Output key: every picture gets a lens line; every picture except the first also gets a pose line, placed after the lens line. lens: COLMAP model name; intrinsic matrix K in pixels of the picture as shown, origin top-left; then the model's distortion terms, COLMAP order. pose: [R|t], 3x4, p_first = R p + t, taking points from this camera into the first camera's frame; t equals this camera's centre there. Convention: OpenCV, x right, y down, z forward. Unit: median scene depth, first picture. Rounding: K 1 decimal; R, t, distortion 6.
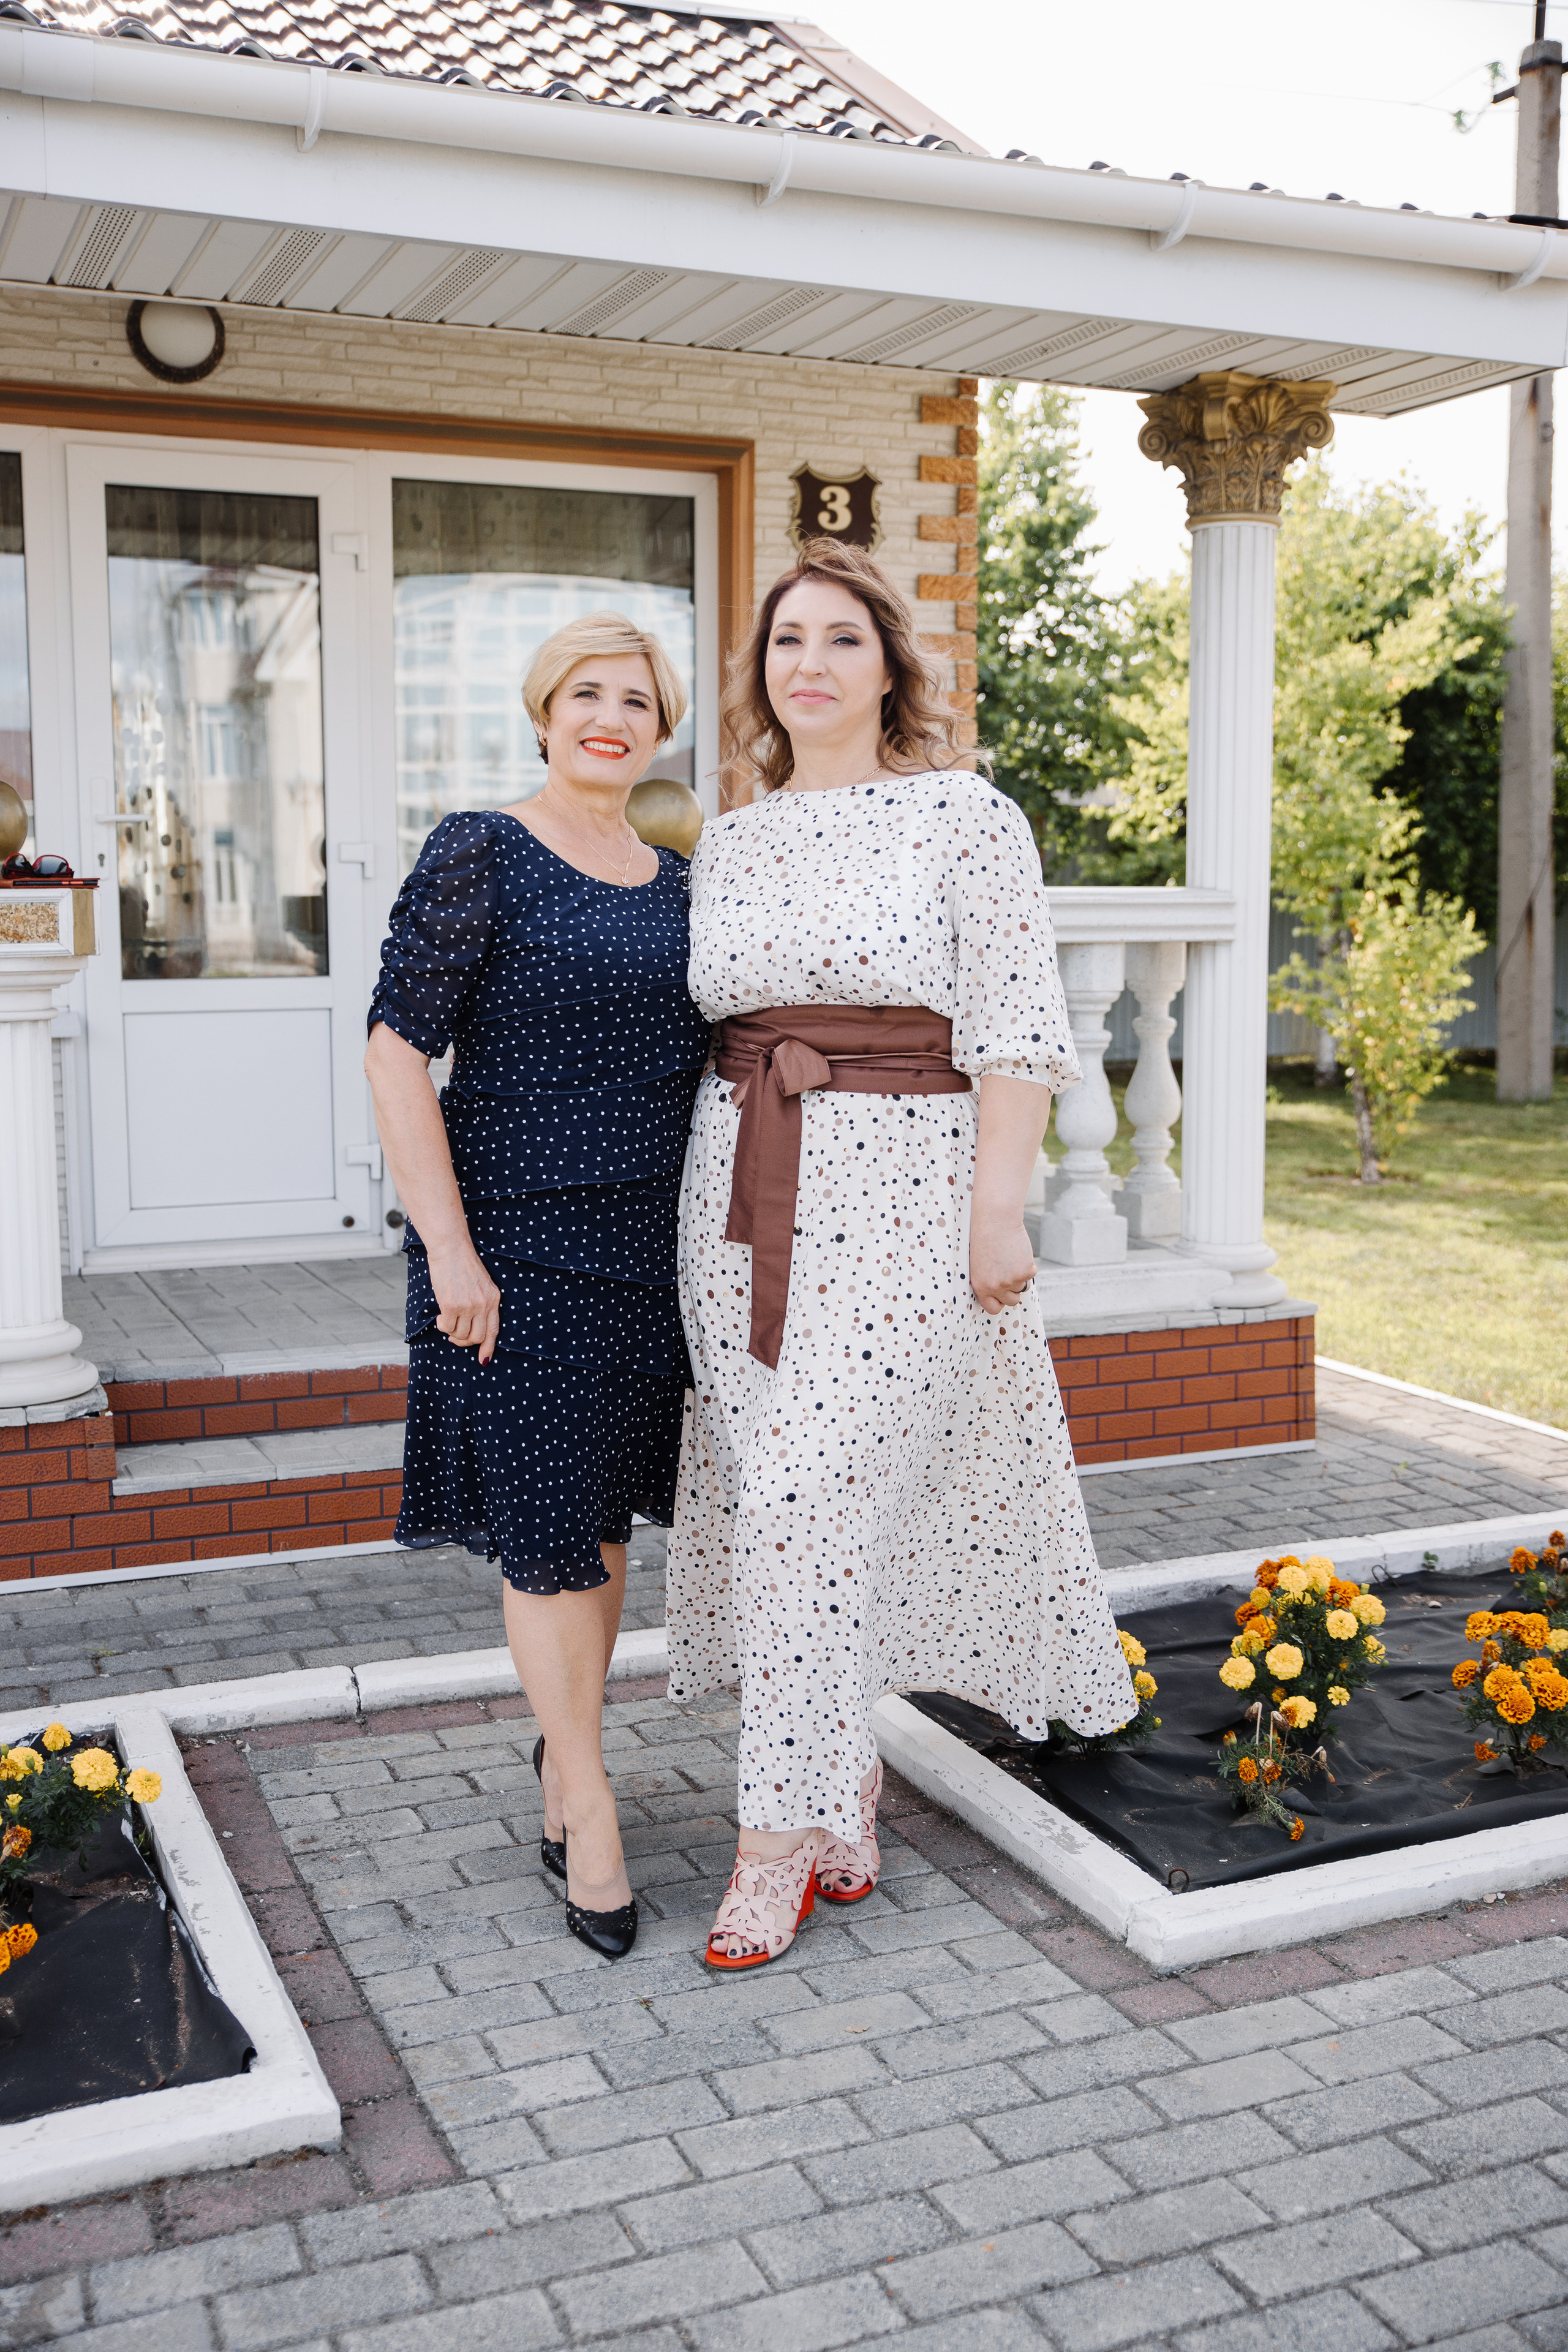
lens RADIAL K [[2348.8, 0, 771.7], [0, 2348.8, 1187.0], [0, 0, 1]] dist [0.002084, 0.000000]
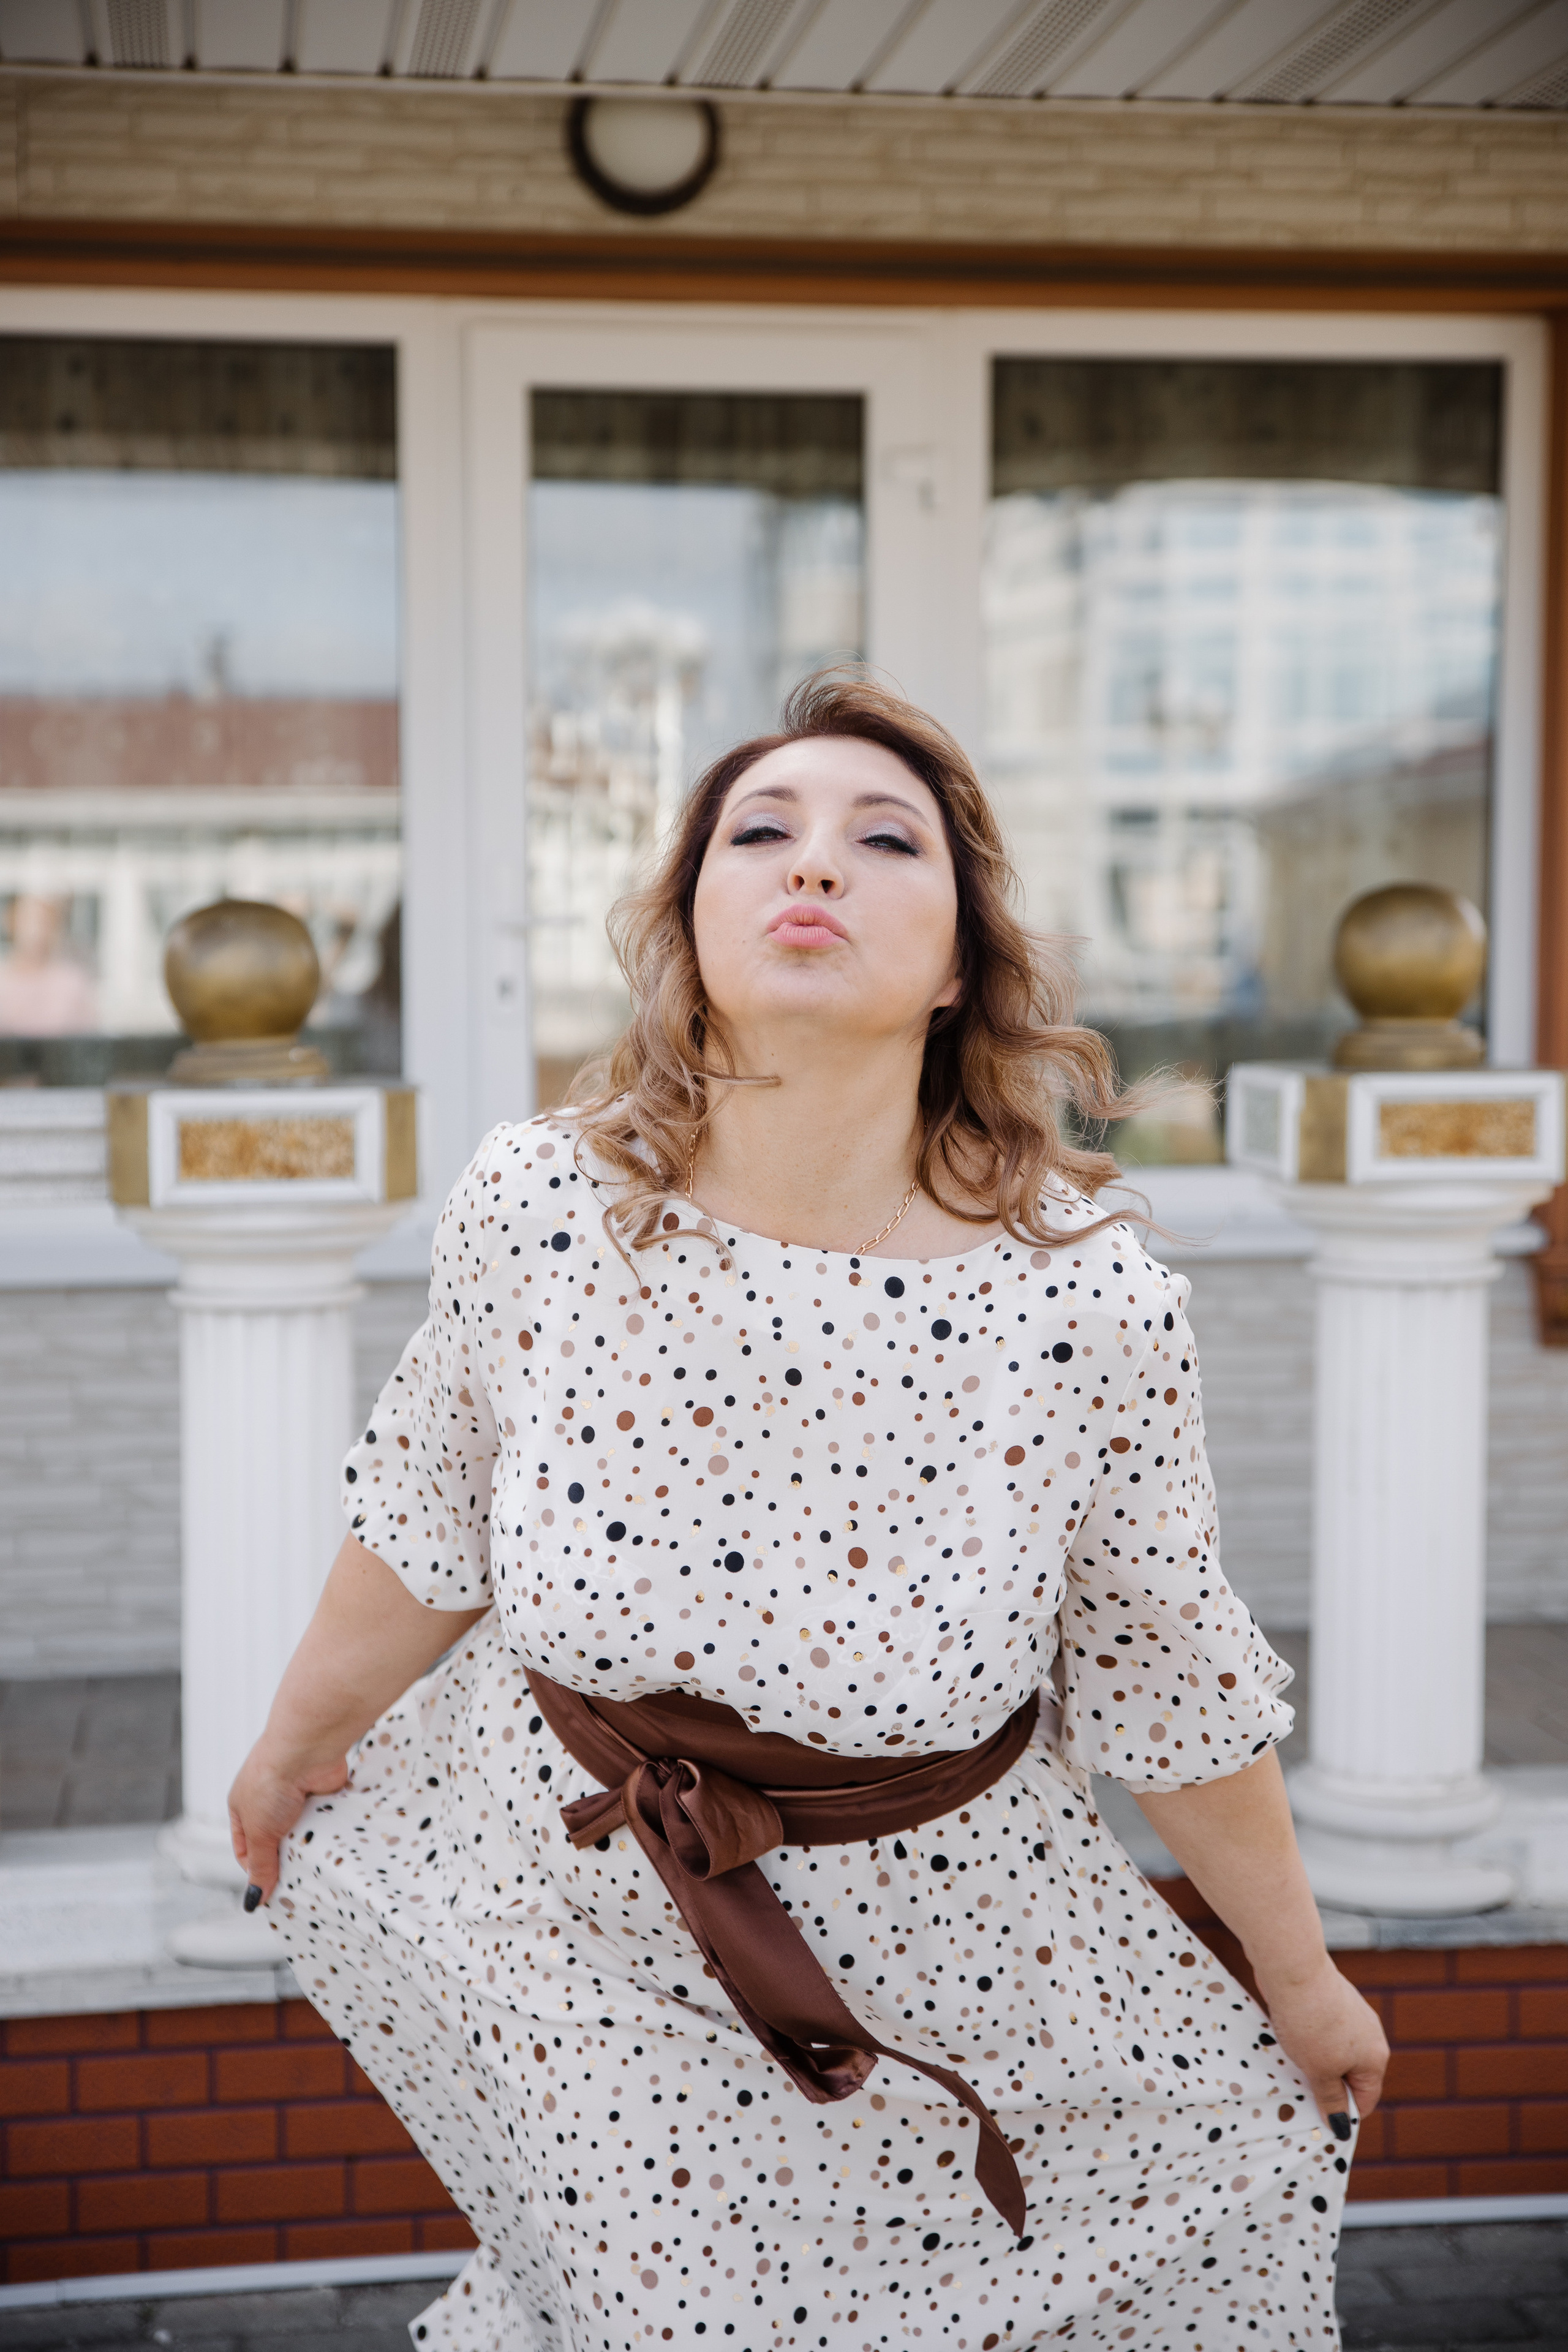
lens RADIAL K [[3474.1, 0, 783.2], [0, 3474.1, 1167.5], [0, 0, 1]] dist [0.118081, 0.000000]
pose [[0.969091, 0.016519, -0.246150, 0.013361], [-0.028506, 0.998570, -0.045215, -0.057410], [0.245051, 0.050834, 0.968177, 0.143059]]
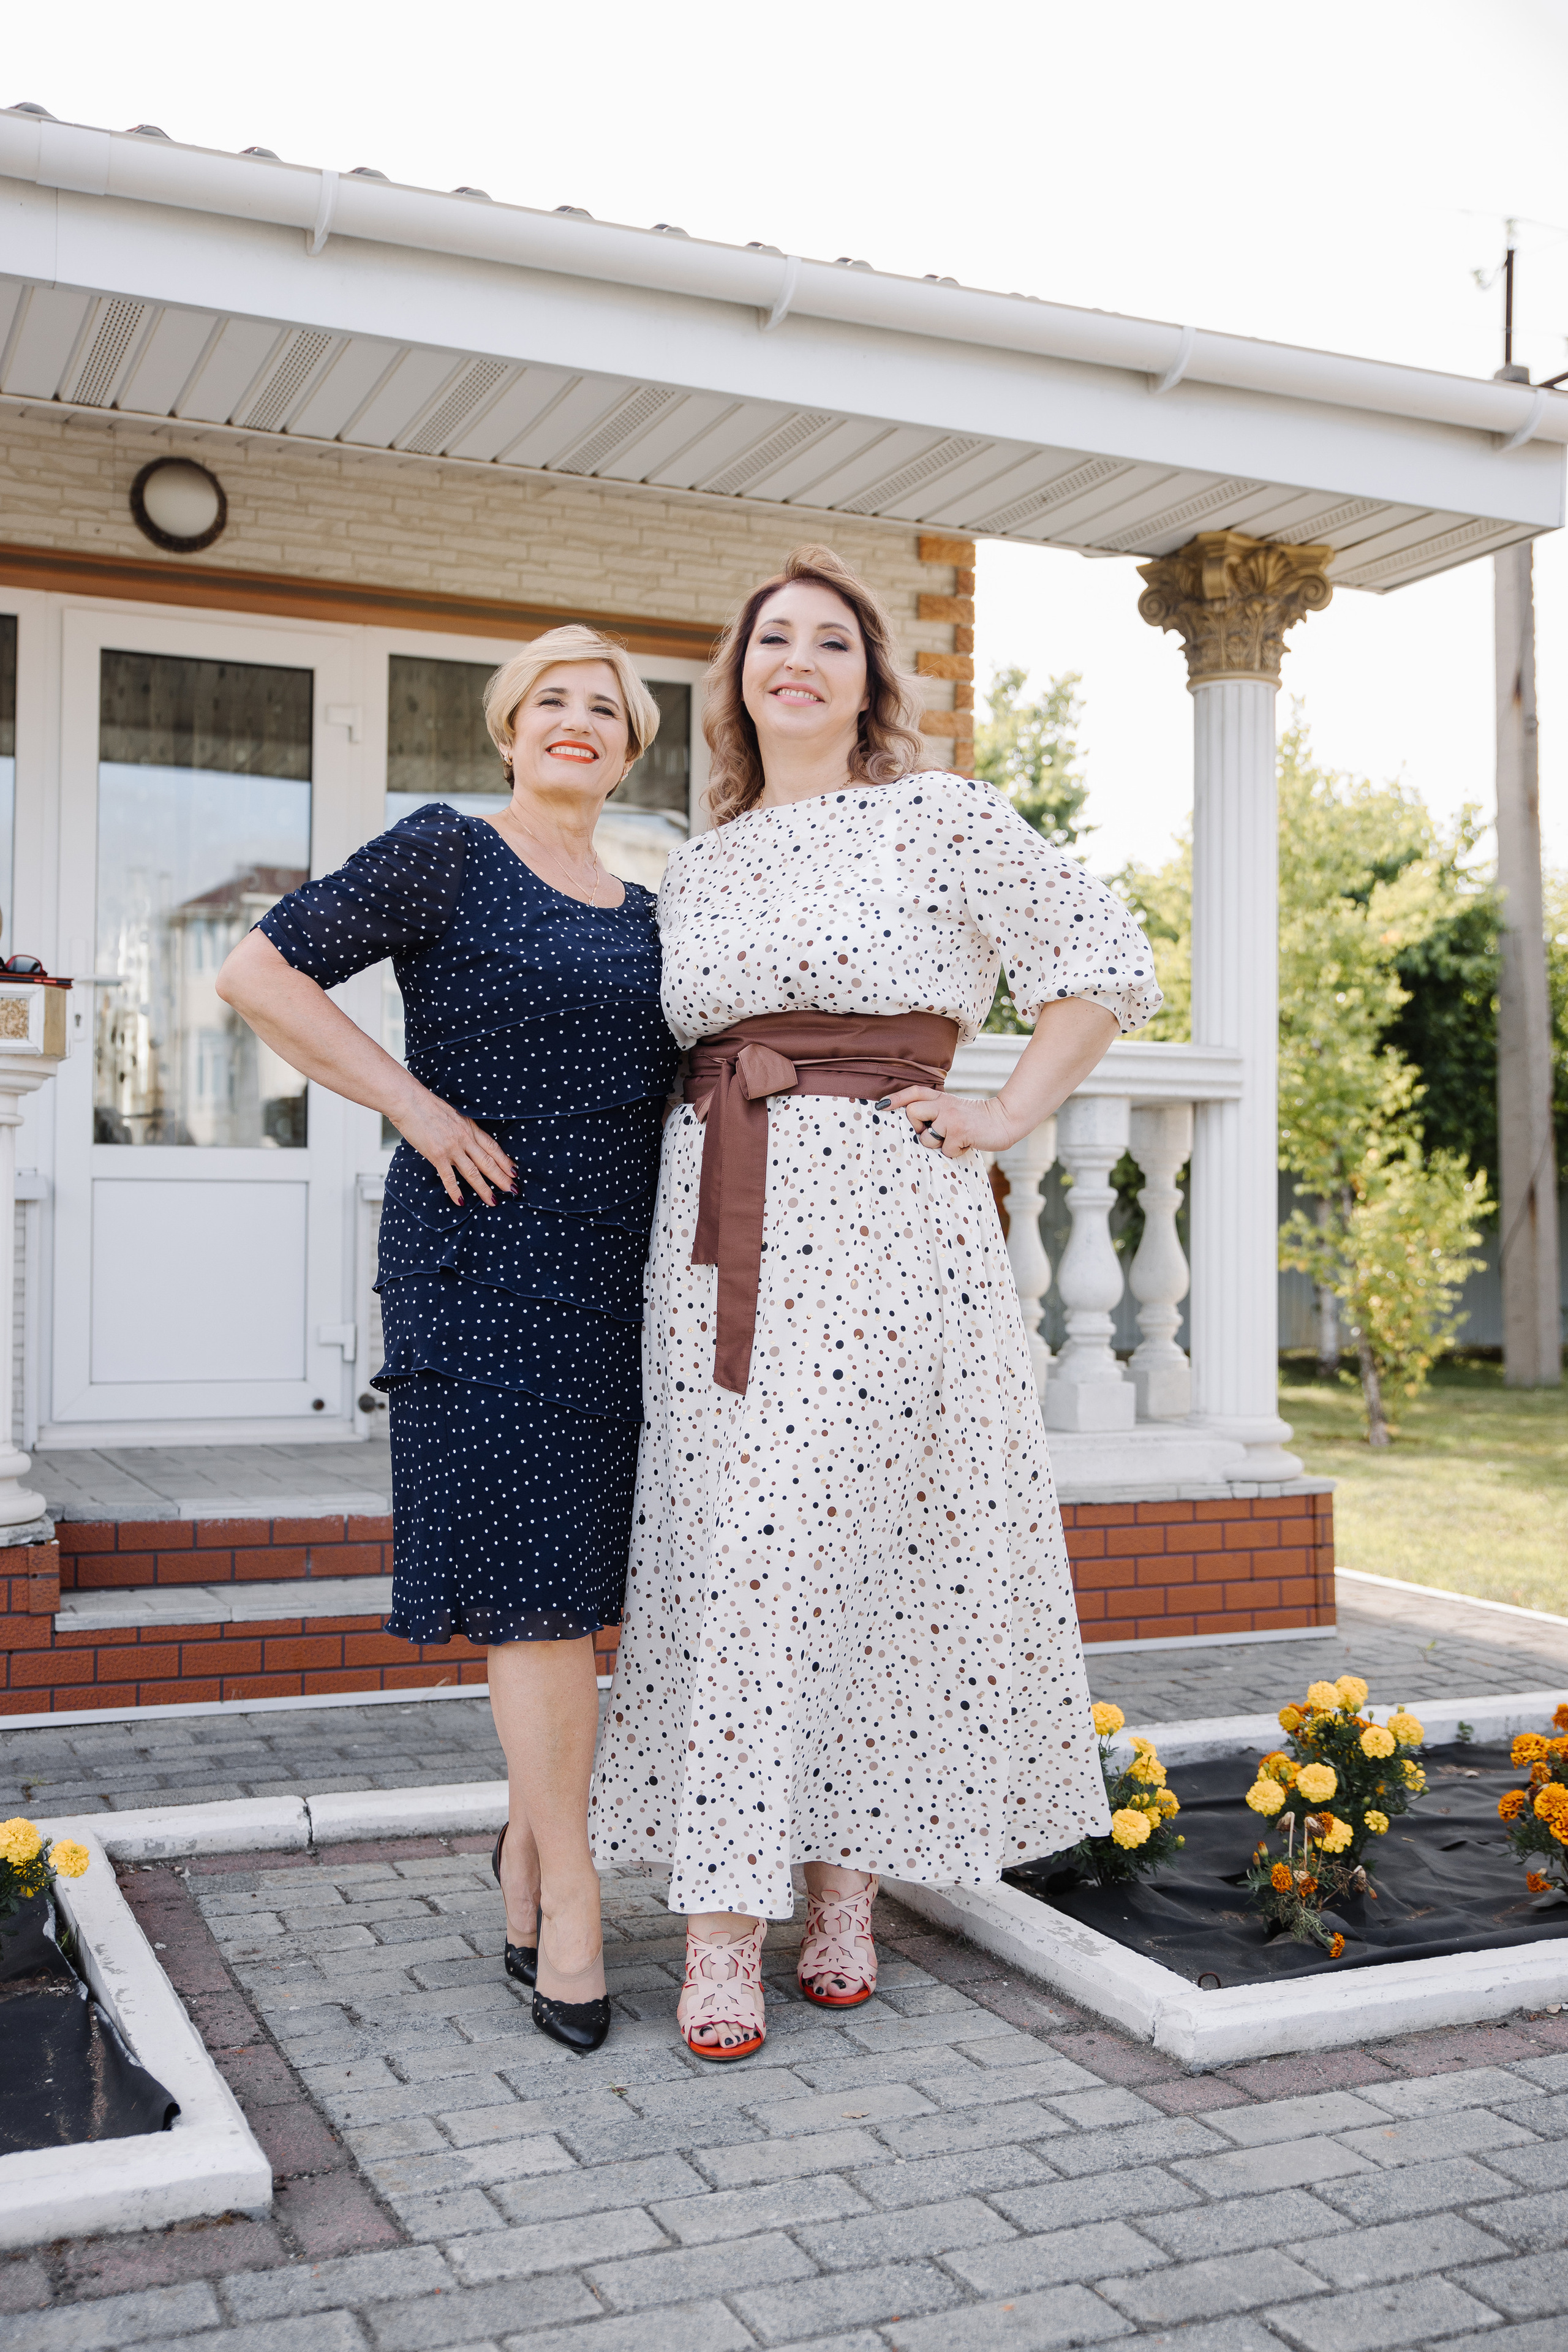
lens RADIAL K [[2397.5, 0, 772.3], [0, 2397.5, 1199.7], [0, 0, 1]] dist [-0.000238, 0.000000]
pose [[0.999924, 0.010976, 0.005561, -0.002249], [-0.010078, 0.989859, -0.141694, 0.078744], [-0.007059, 0.141627, 0.989895, 0.027005]]
